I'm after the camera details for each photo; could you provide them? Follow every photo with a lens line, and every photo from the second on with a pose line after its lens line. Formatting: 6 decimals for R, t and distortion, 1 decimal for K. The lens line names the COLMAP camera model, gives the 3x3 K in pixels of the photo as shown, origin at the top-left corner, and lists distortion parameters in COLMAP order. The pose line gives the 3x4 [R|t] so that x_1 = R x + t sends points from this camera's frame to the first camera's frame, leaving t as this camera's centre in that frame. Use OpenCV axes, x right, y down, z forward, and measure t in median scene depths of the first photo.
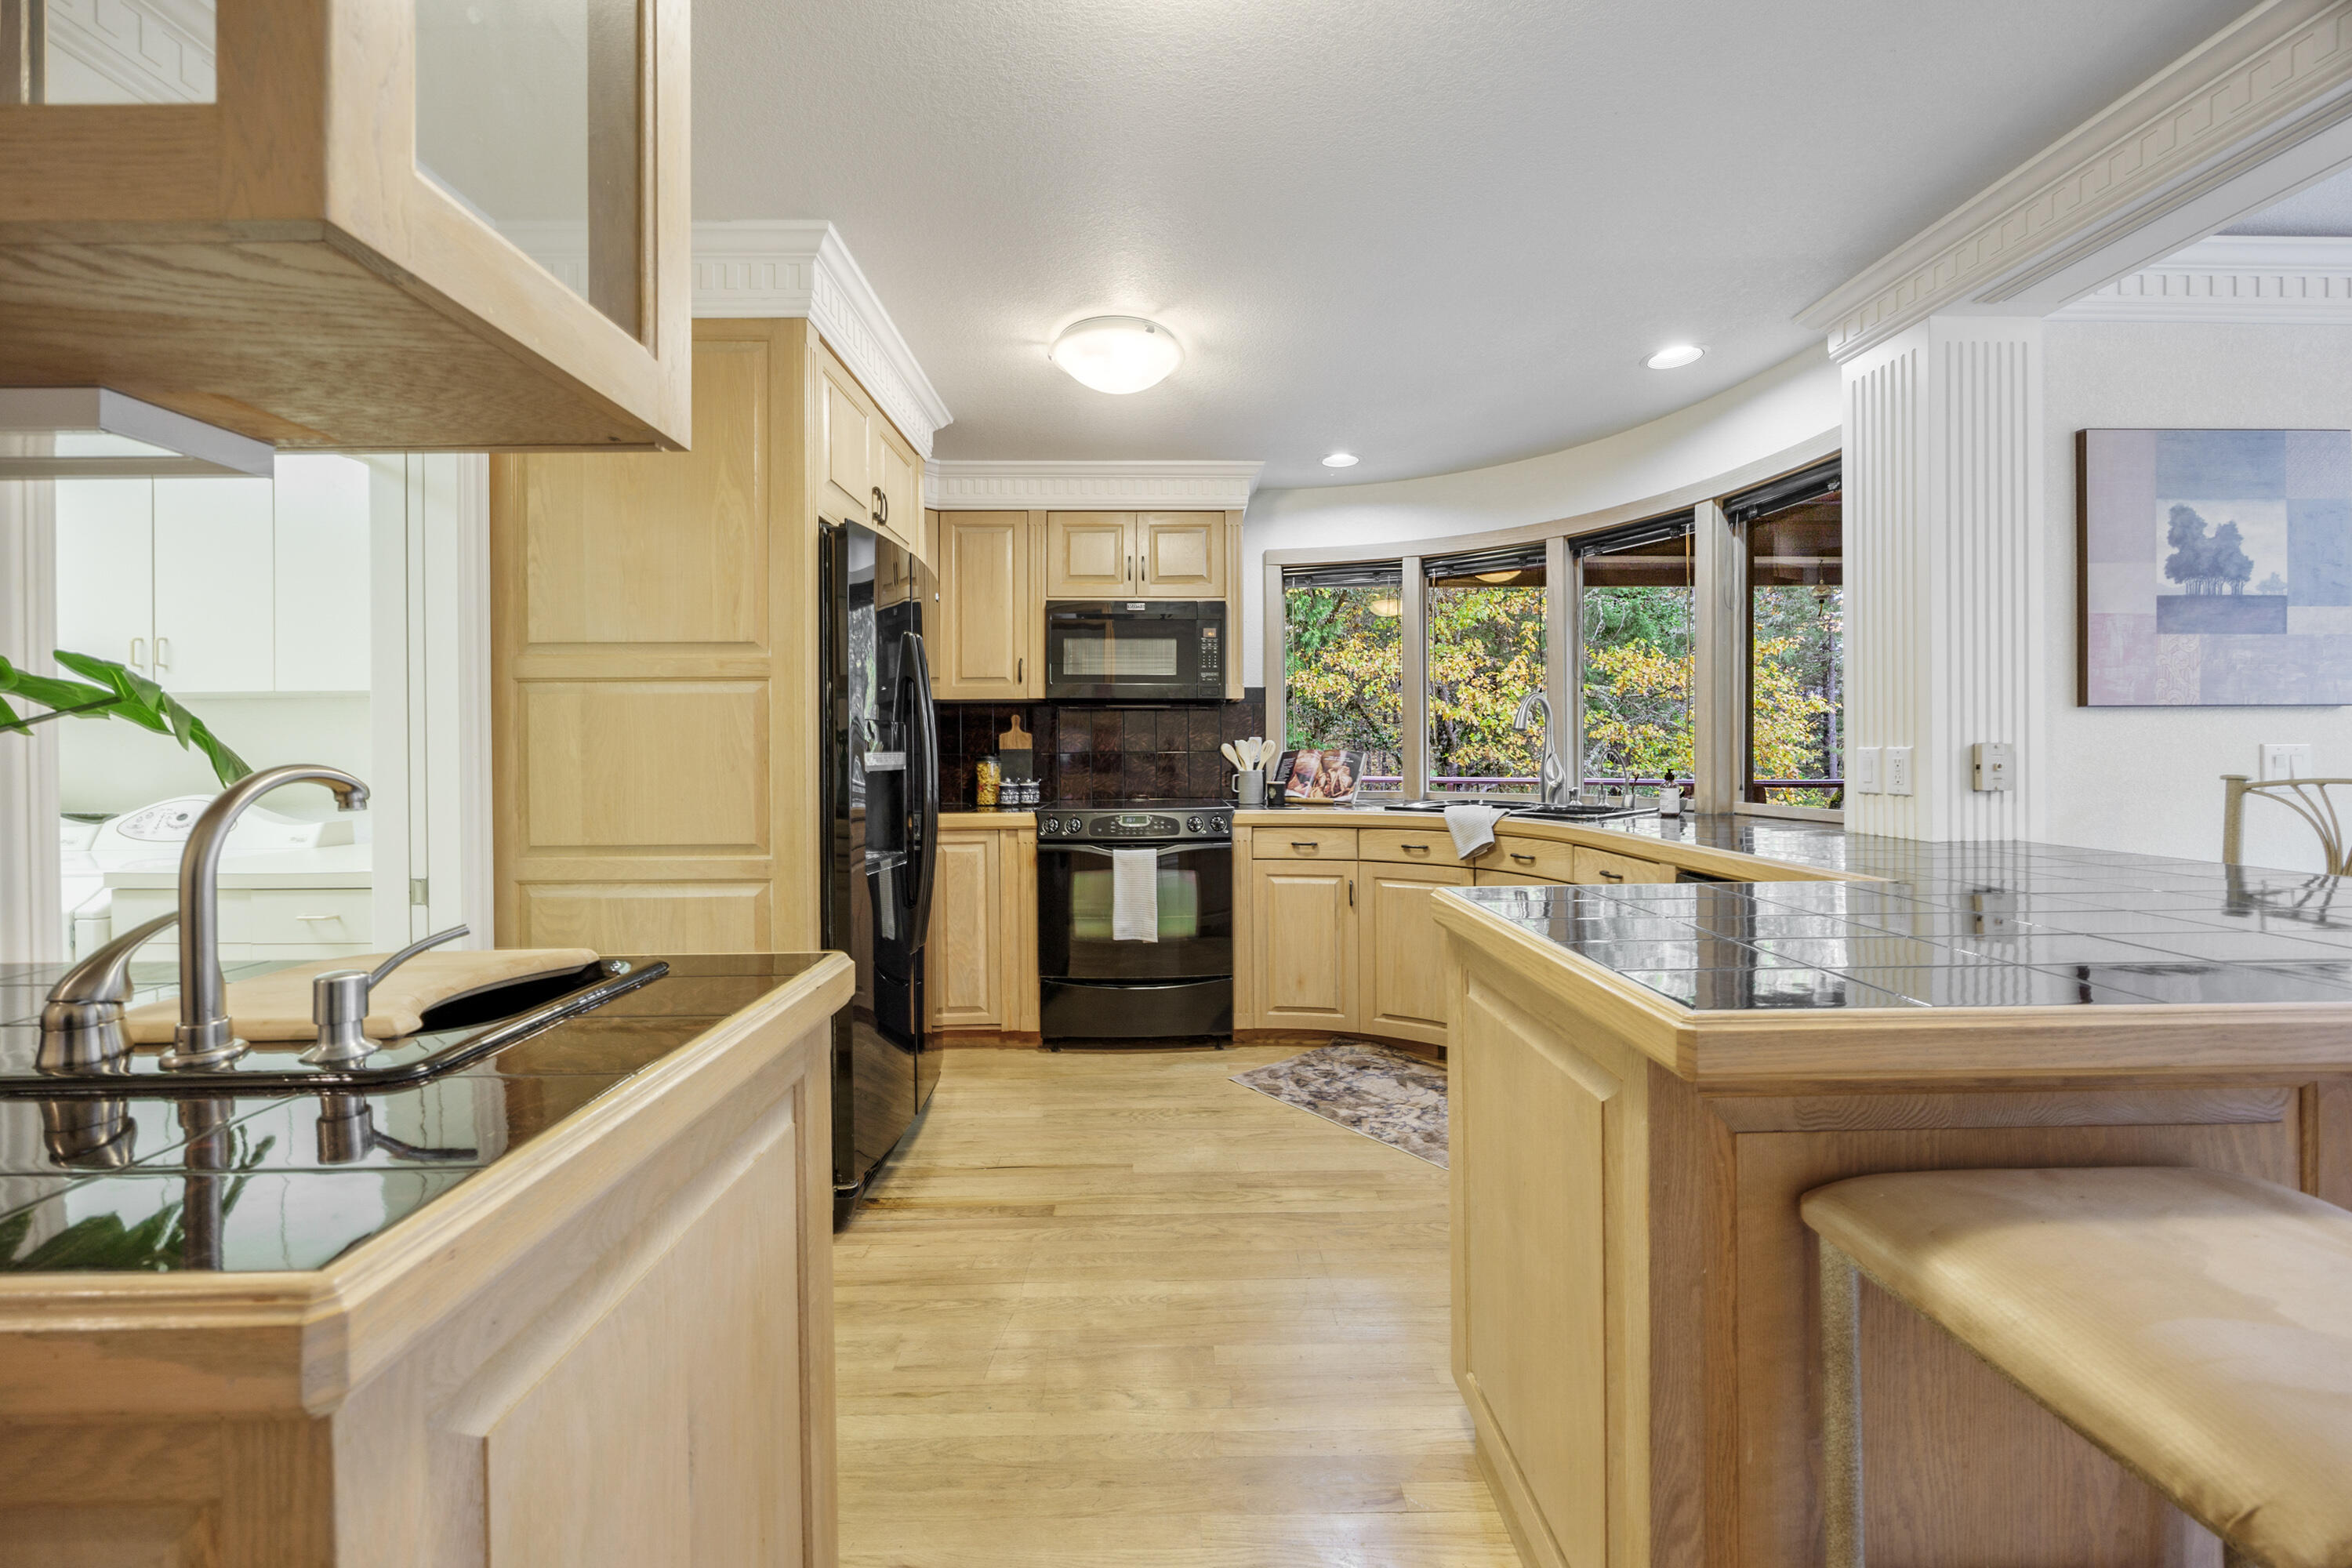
lens RADIAL K [[904.5, 0, 1185.2], [0, 904.5, 754.1], [0, 0, 1]] dist [-0.003716, -0.000197]
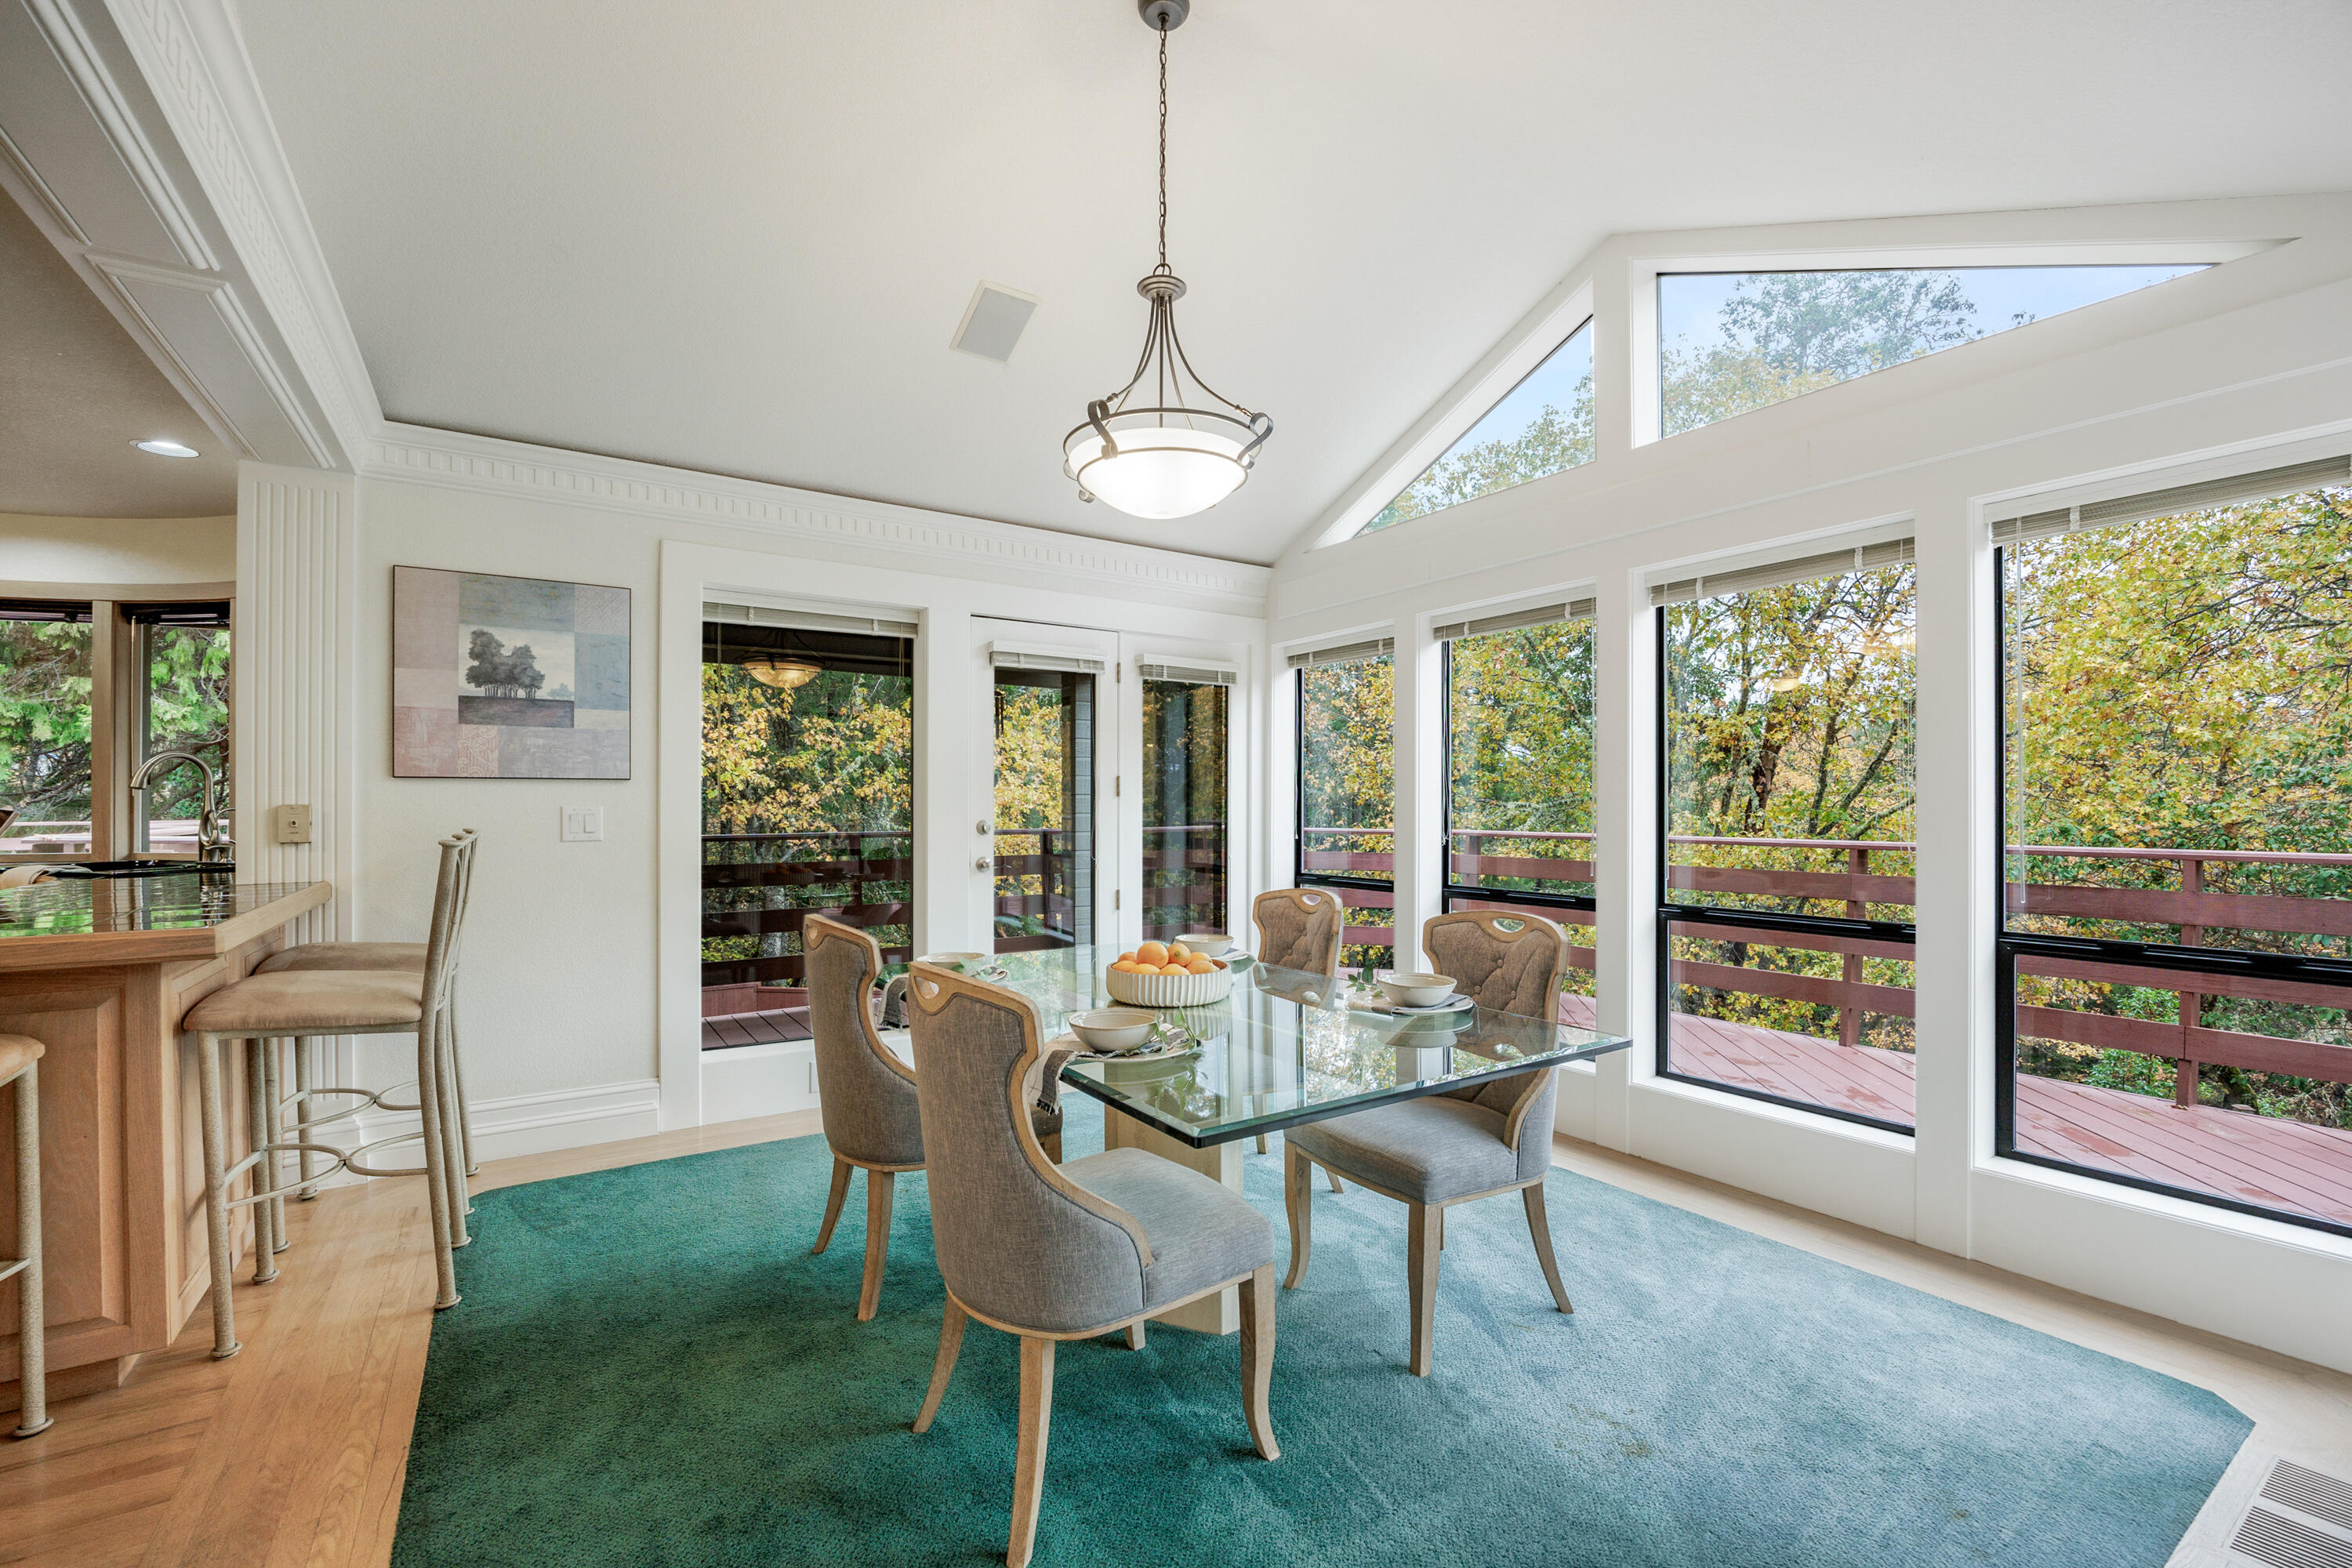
lens RADIAL K [[993.6, 0, 1172.2], [0, 993.6, 801.6], [0, 0, 1]] dist [-0.013502, 0.000048]
pose [[0.845364, 0.005834, 0.534159, 0.827080], [-0.001536, 0.999963, -0.008491, -0.004577], [-0.534188, 0.006357, 0.845342, -0.562825]]
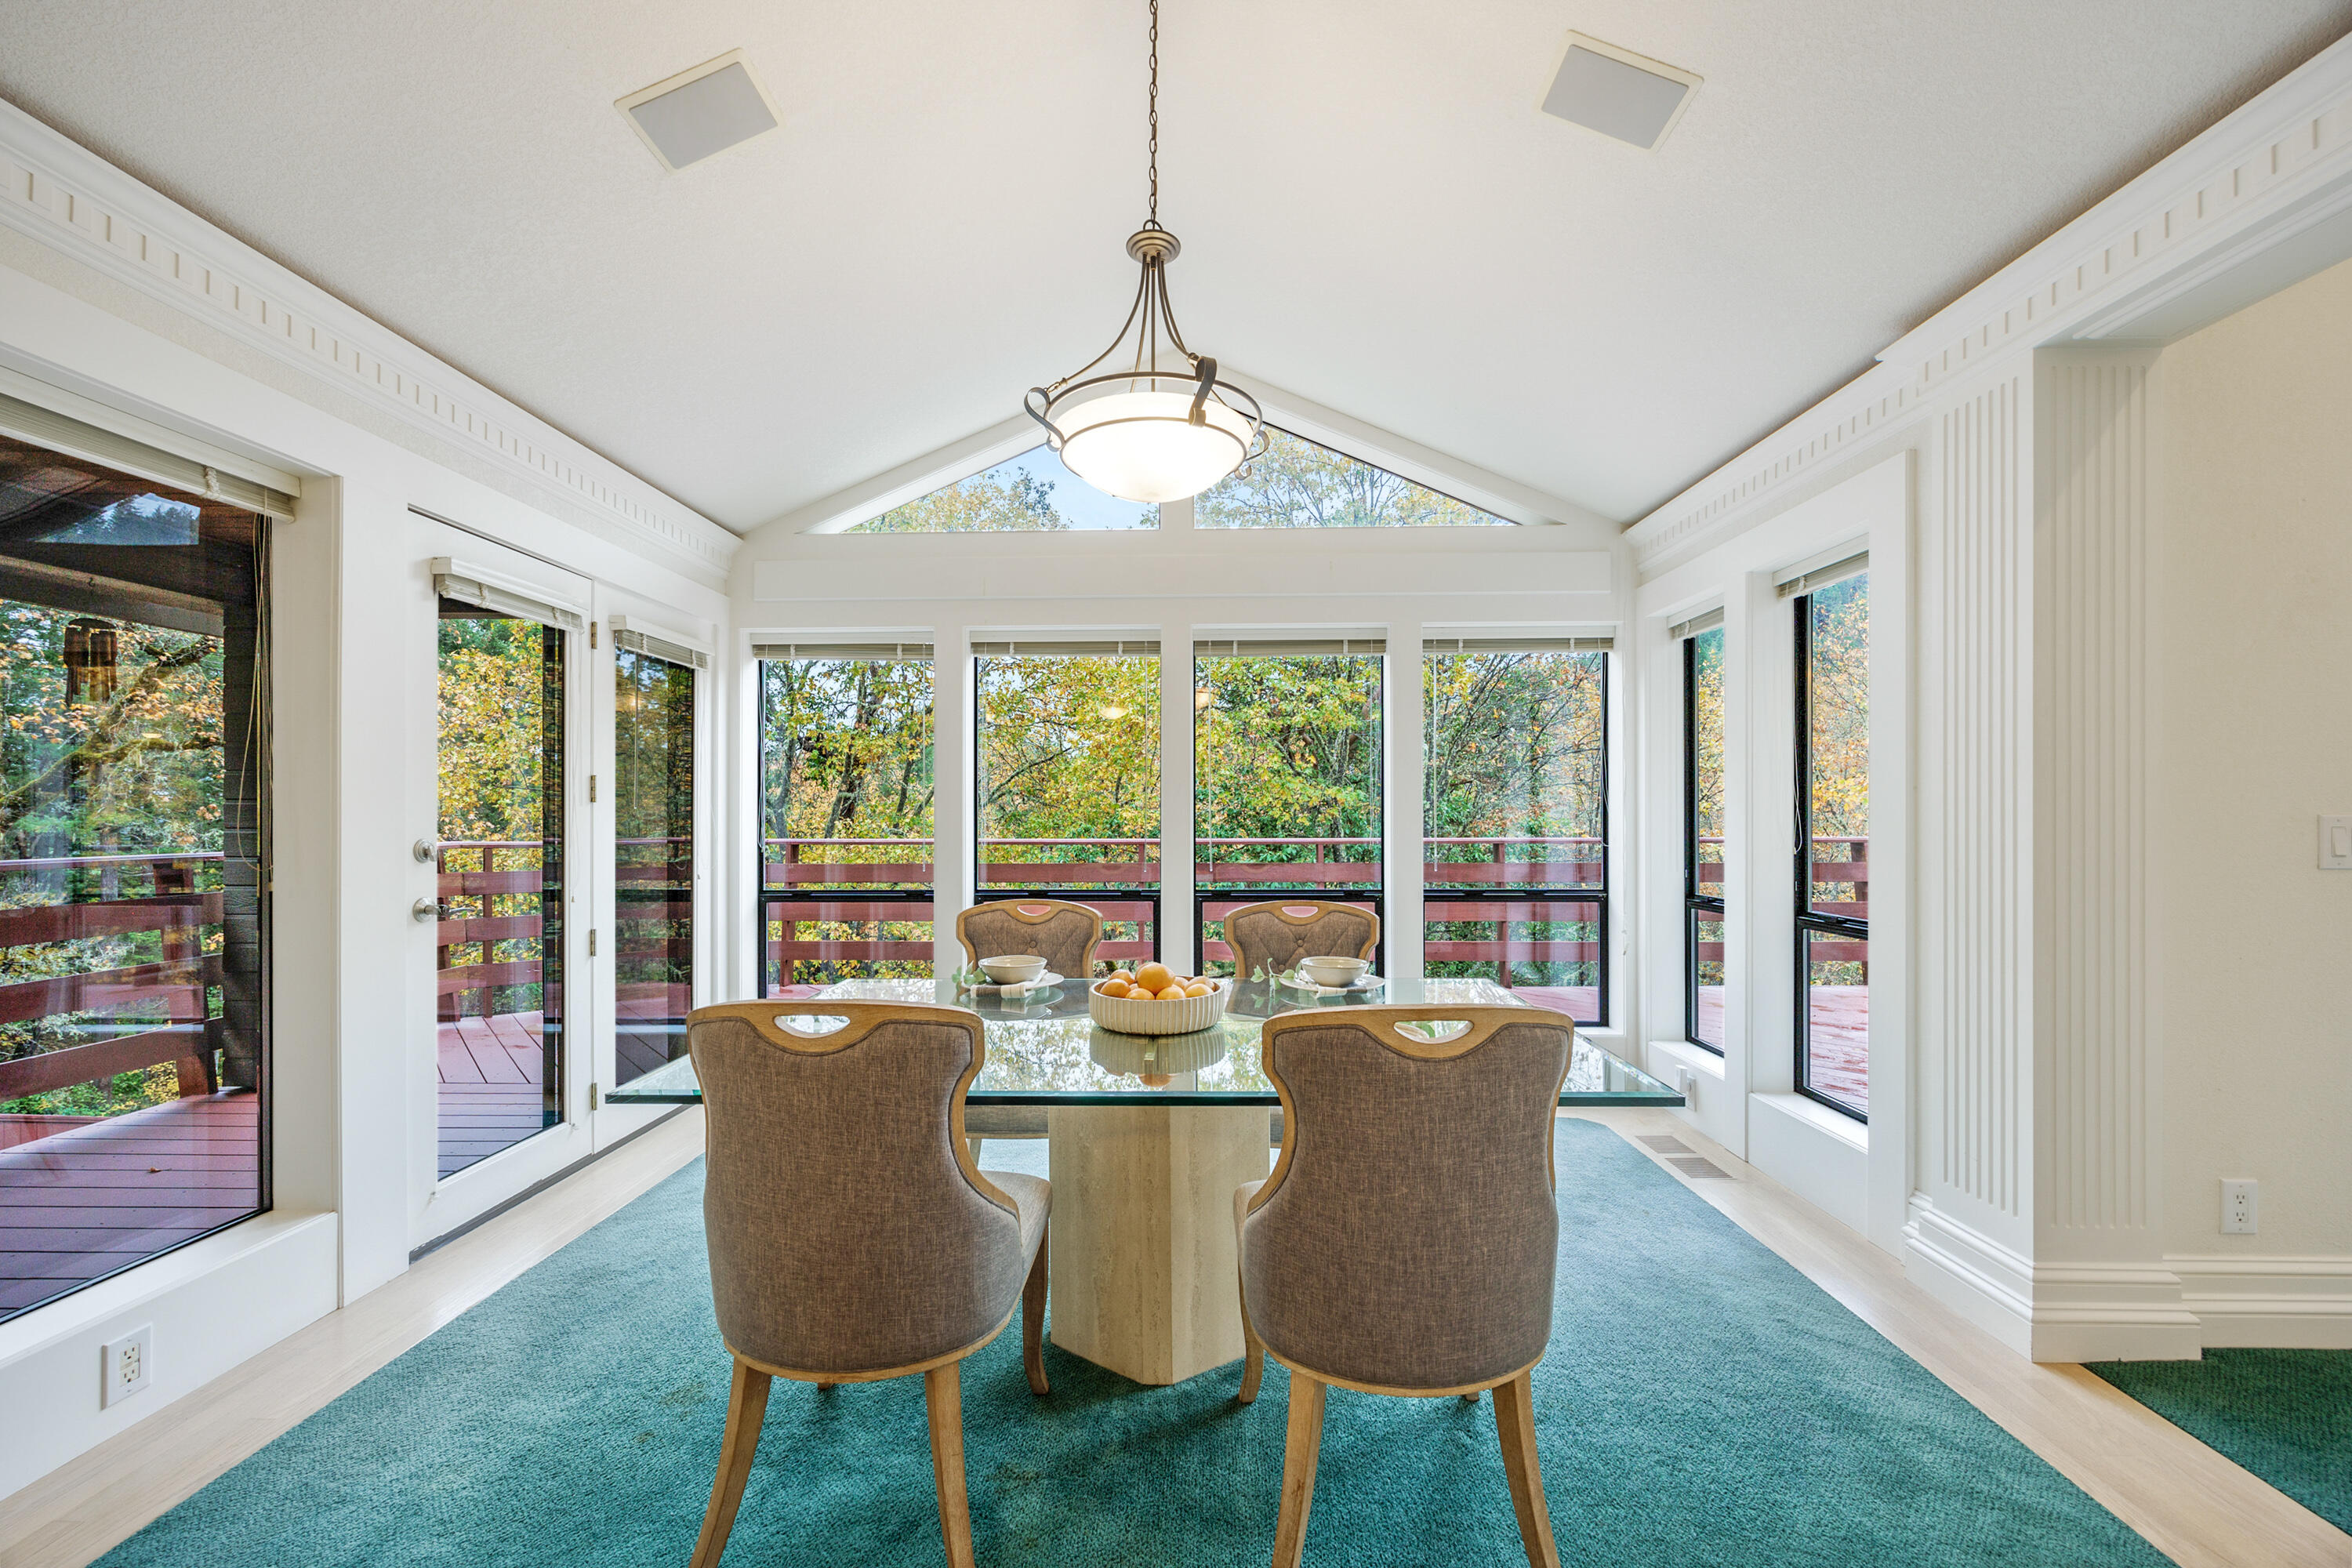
lens RADIAL K [[909.6, 0, 1176.1], [0, 909.6, 810.8], [0, 0, 1]] dist [0.007677, -0.000053]
pose [[0.035042, 0.005753, 0.999369, 0.590769], [0.007477, 0.999954, -0.006018, -0.007824], [-0.999358, 0.007683, 0.034997, 0.046197]]
